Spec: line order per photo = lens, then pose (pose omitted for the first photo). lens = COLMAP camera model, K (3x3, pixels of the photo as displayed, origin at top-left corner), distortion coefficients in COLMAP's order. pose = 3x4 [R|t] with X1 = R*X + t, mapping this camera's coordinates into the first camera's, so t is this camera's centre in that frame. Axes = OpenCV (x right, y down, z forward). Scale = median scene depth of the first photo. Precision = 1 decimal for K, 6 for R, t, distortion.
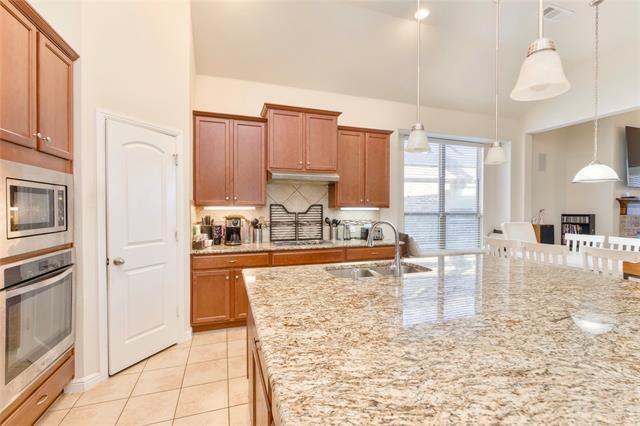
lens RADIAL K [[286.8, 0, 320.5], [0, 286.8, 212.6], [0, 0, 1]] dist [-0.005115, 0.001646]
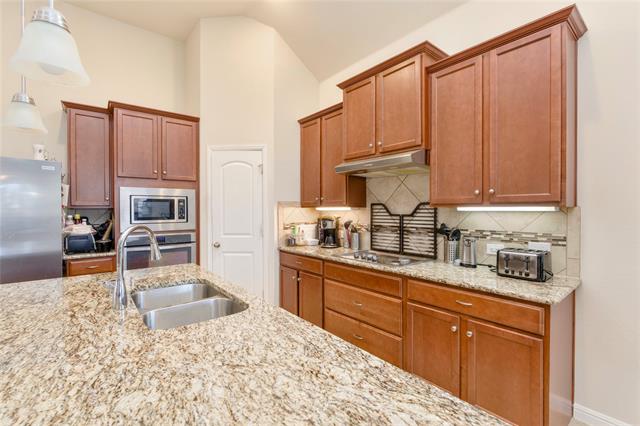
lens RADIAL K [[286.8, 0, 320.0], [0, 286.8, 212.6], [0, 0, 1]] dist [-0.005115, 0.001646]
pose [[0.348811, 0.010467, -0.937135, 0.516959], [-0.009306, 0.999927, 0.007704, -0.008441], [0.937147, 0.006034, 0.348883, 0.574933]]
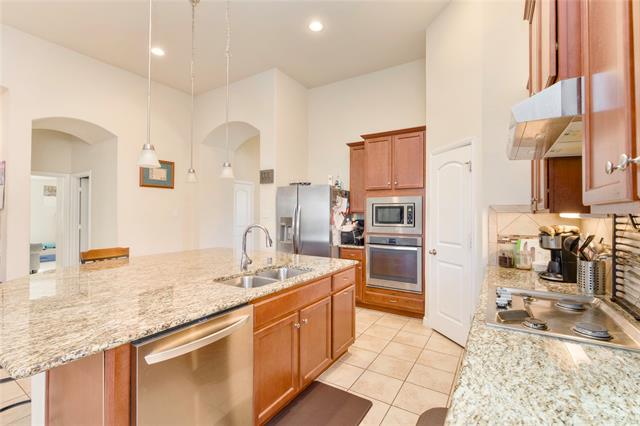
lens RADIAL K [[286.8, 0, 322.1], [0, 286.8, 209.5], [0, 0, 1]] dist [-0.005115, 0.001646]
pose [[-0.777898, -0.012848, -0.628259, 0.375223], [-0.010454, 0.999917, -0.007505, -0.015631], [0.628303, 0.000729, -0.777968, 1.035509]]
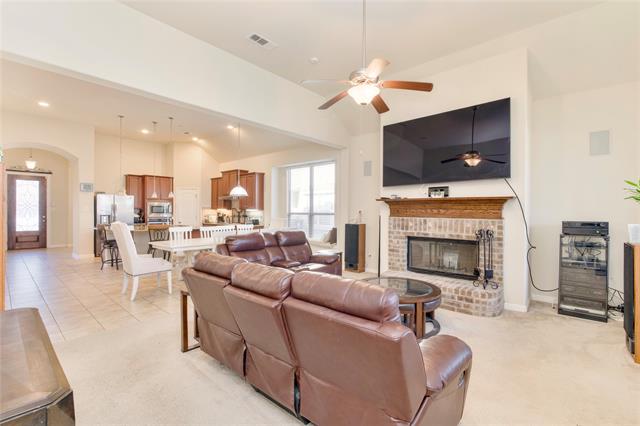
lens RADIAL K [[286.8, 0, 319.6], [0, 286.8, 211.1], [0, 0, 1]] dist [-0.005115, 0.001646]
pose [[0.495889, 0.009013, -0.868339, 2.387914], [-0.014337, 0.999895, 0.002191, -0.020176], [0.868268, 0.011363, 0.495966, 0.401384]]
